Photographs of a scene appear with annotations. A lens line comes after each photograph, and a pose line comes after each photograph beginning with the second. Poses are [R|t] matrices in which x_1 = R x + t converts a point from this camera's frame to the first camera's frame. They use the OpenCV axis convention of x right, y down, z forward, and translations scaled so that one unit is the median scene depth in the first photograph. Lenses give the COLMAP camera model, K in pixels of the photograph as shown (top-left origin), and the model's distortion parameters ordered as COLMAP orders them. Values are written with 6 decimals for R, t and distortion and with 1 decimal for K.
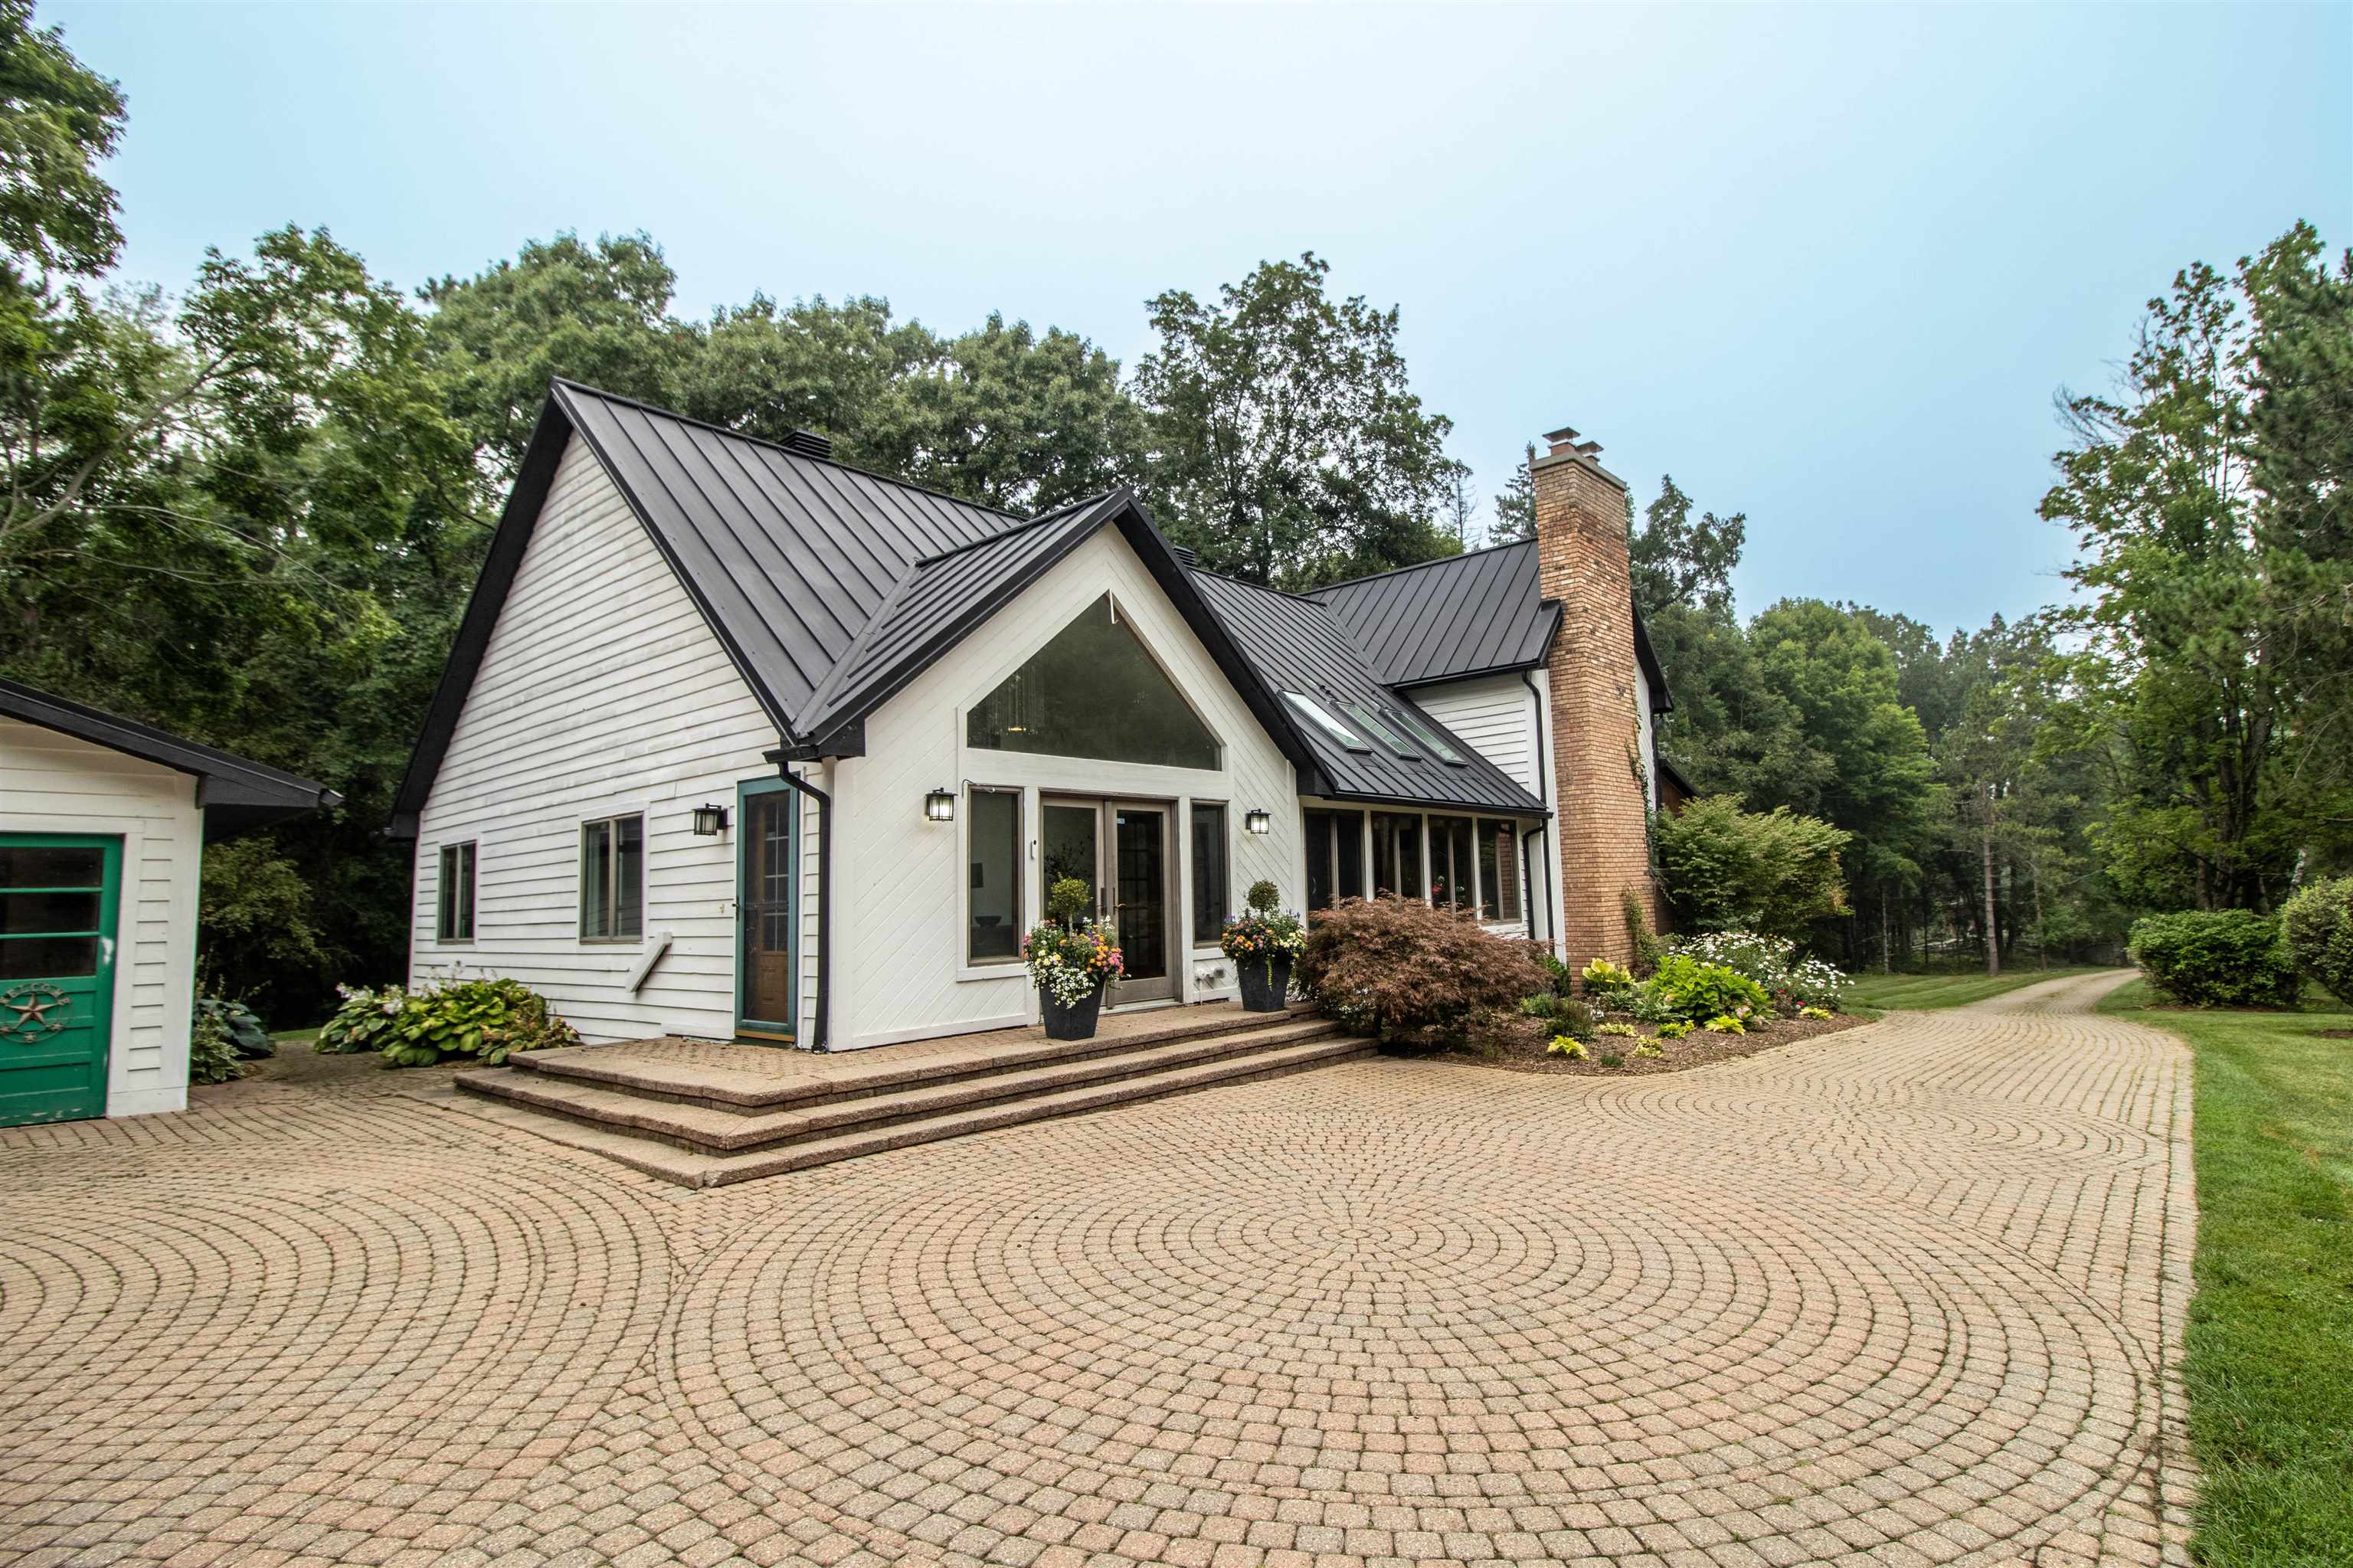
lens RADIAL K [[1154.4, 0, 1171.6], [0, 1154.4, 777.4], [0, 0, 1]] dist [-0.003694, -0.010562]
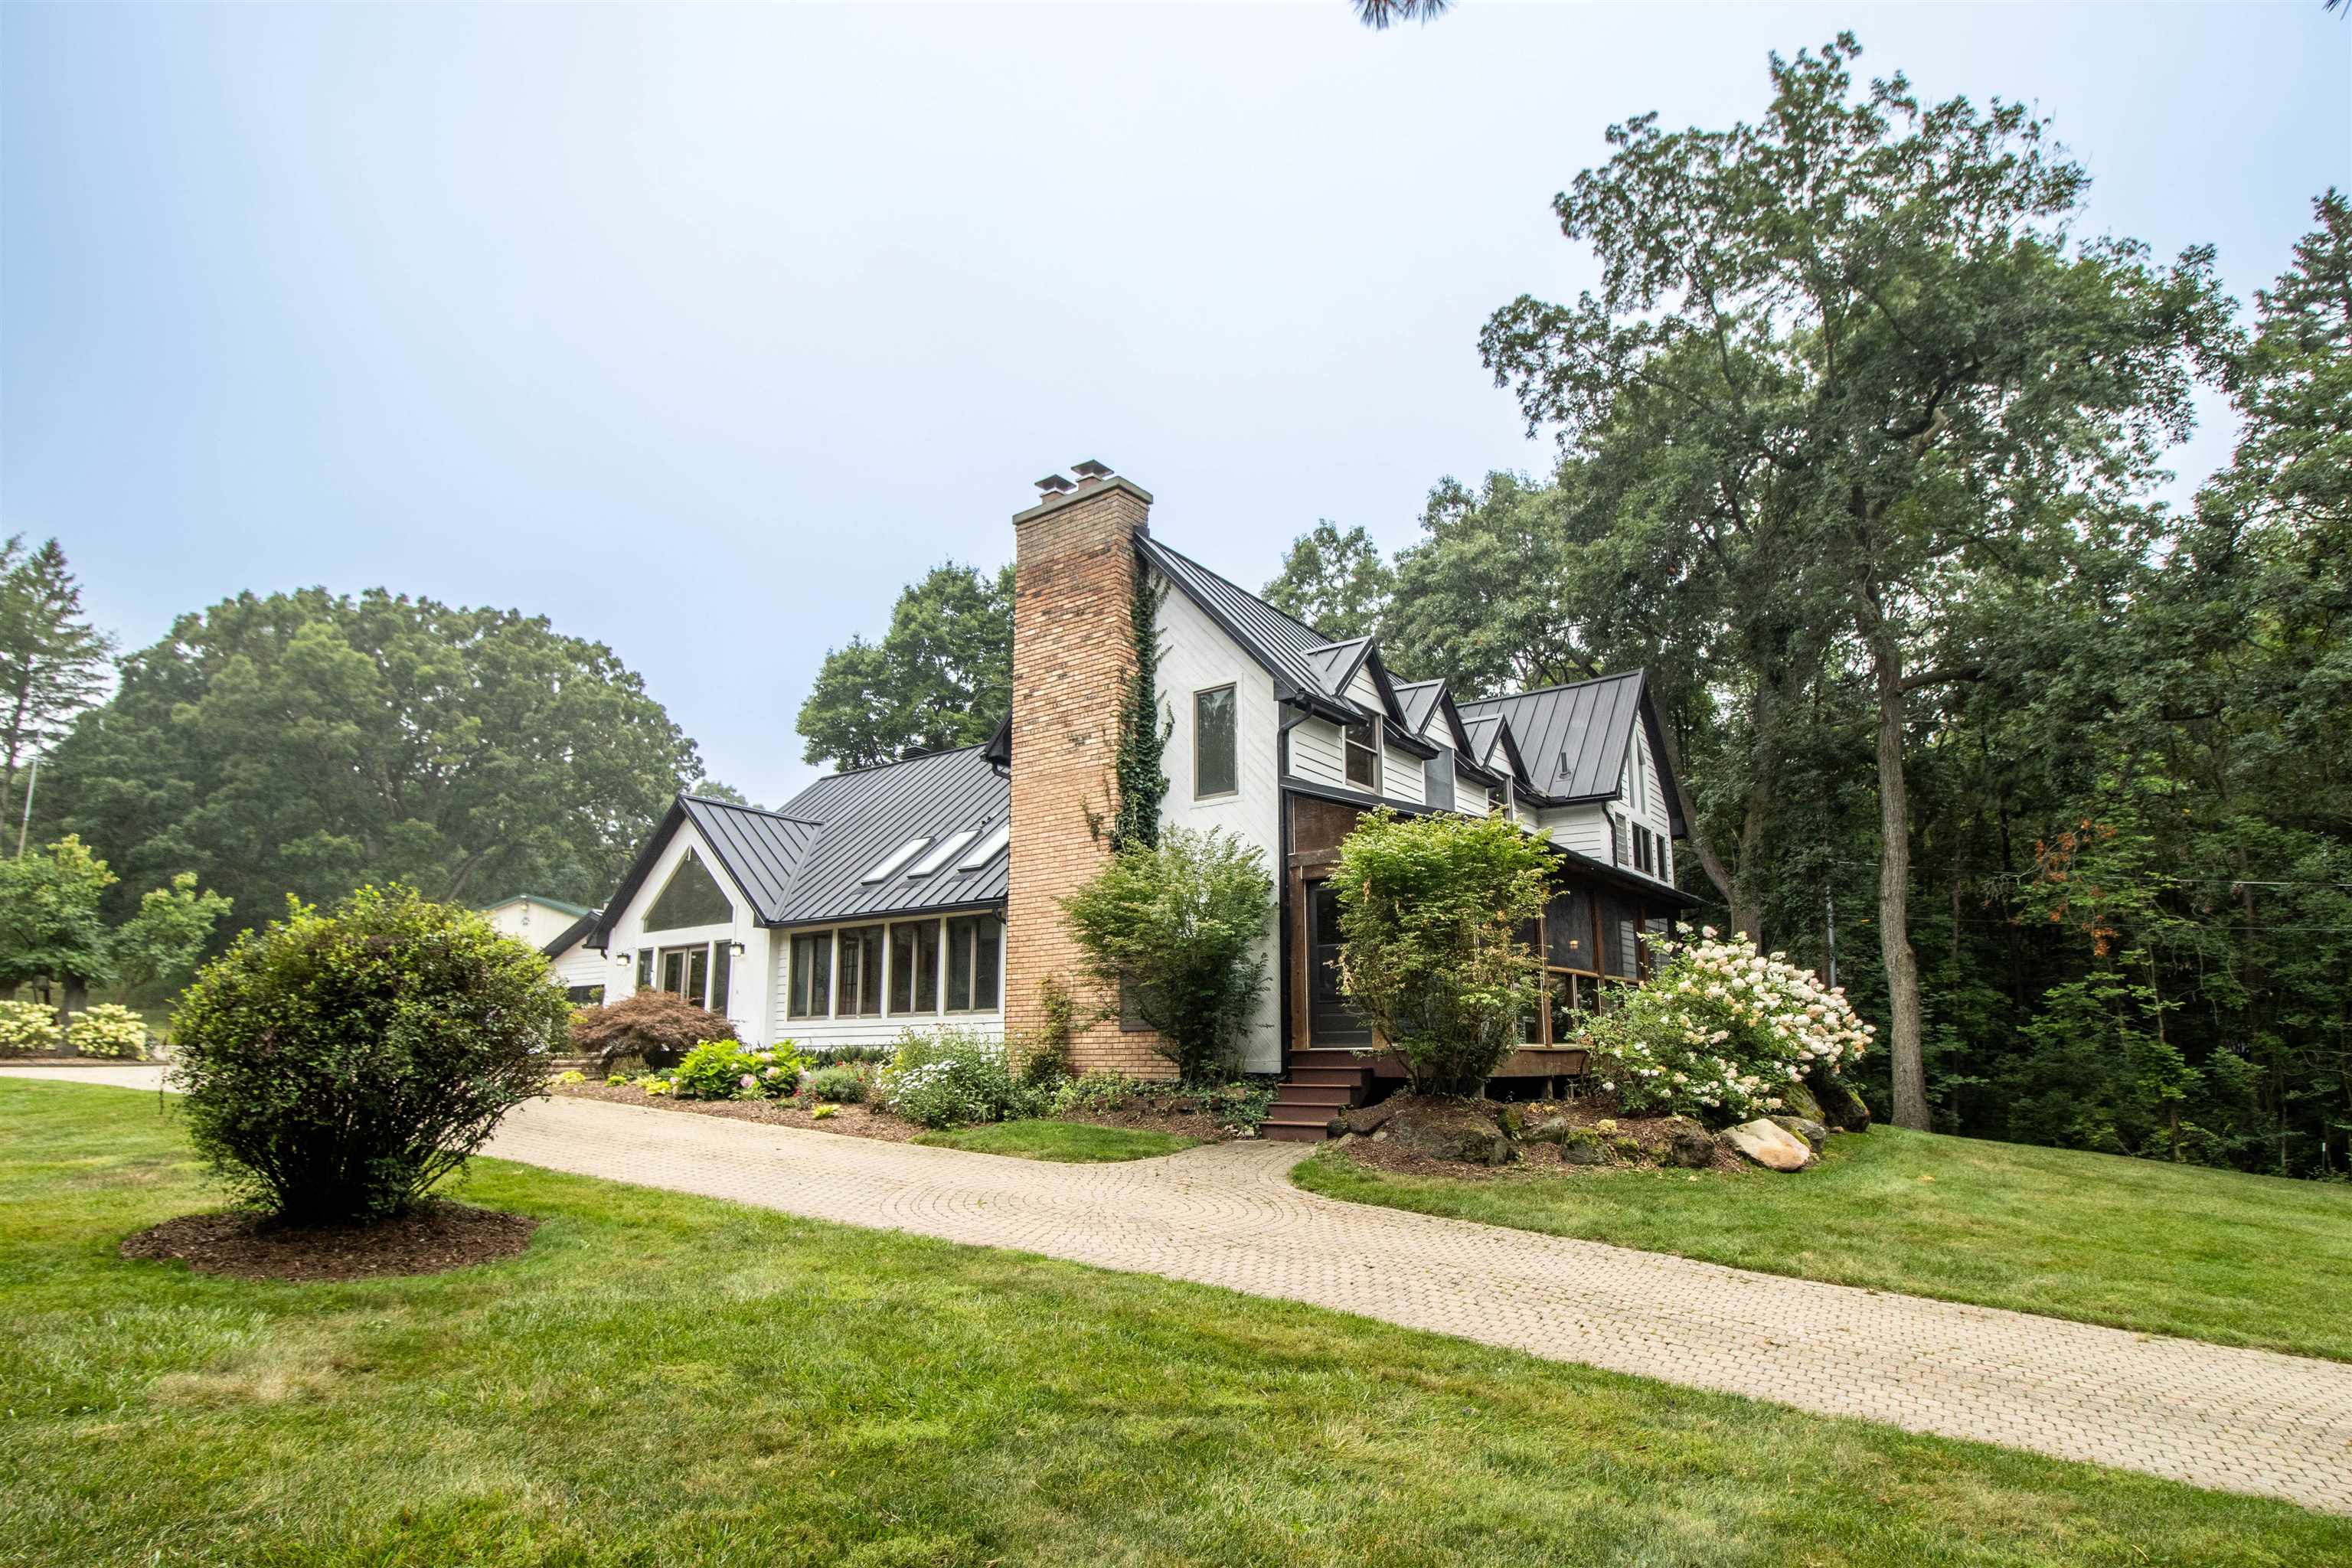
lens RADIAL K [[1156.3, 0, 1189.3], [0, 1156.3, 841.0], [0, 0, 1]] dist [-0.001216, -0.016800]
pose [[0.119280, -0.153072, -0.980990, 1.270277], [0.099263, 0.984932, -0.141618, 0.129337], [0.987886, -0.080483, 0.132677, 0.975346]]
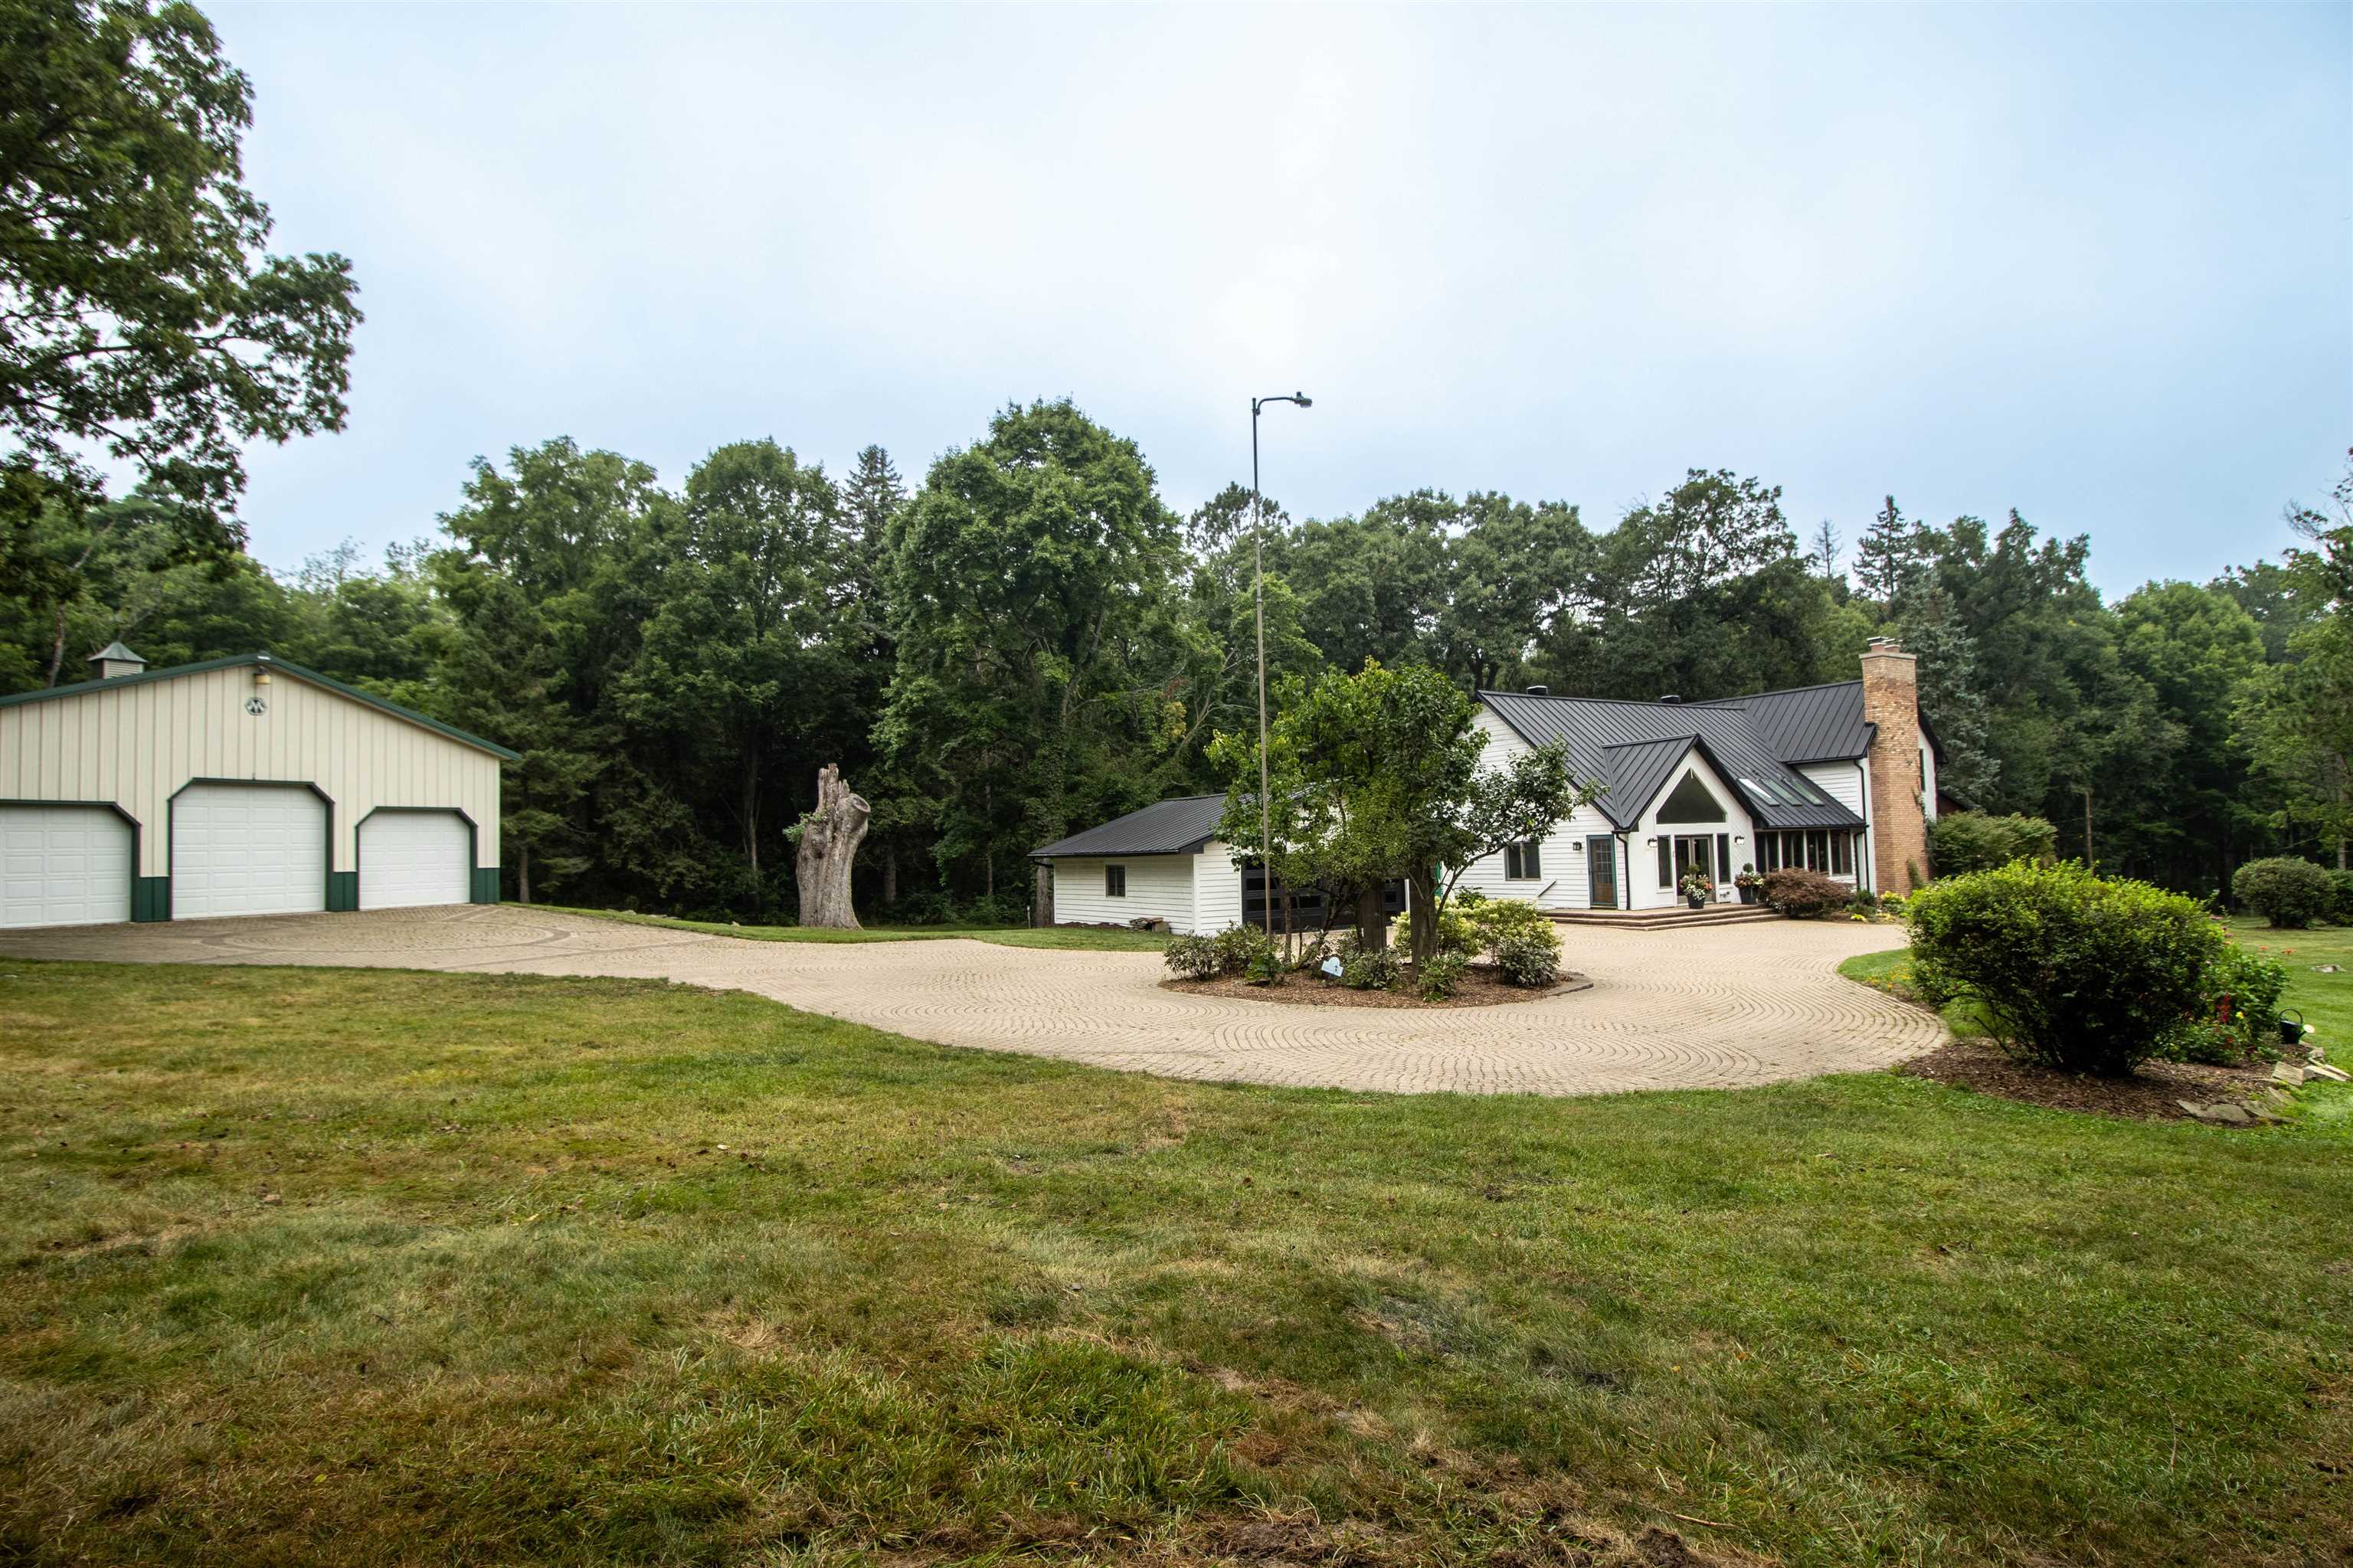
lens RADIAL K [[1103.2, 0, 1172.9], [0, 1103.2, 788.5], [0, 0, 1]] dist [-0.012864, -0.007085]
pose [[0.956071, -0.013596, -0.292820, -0.308847], [0.031031, 0.998005, 0.054978, -0.185894], [0.291488, -0.061650, 0.954586, -1.308525]]
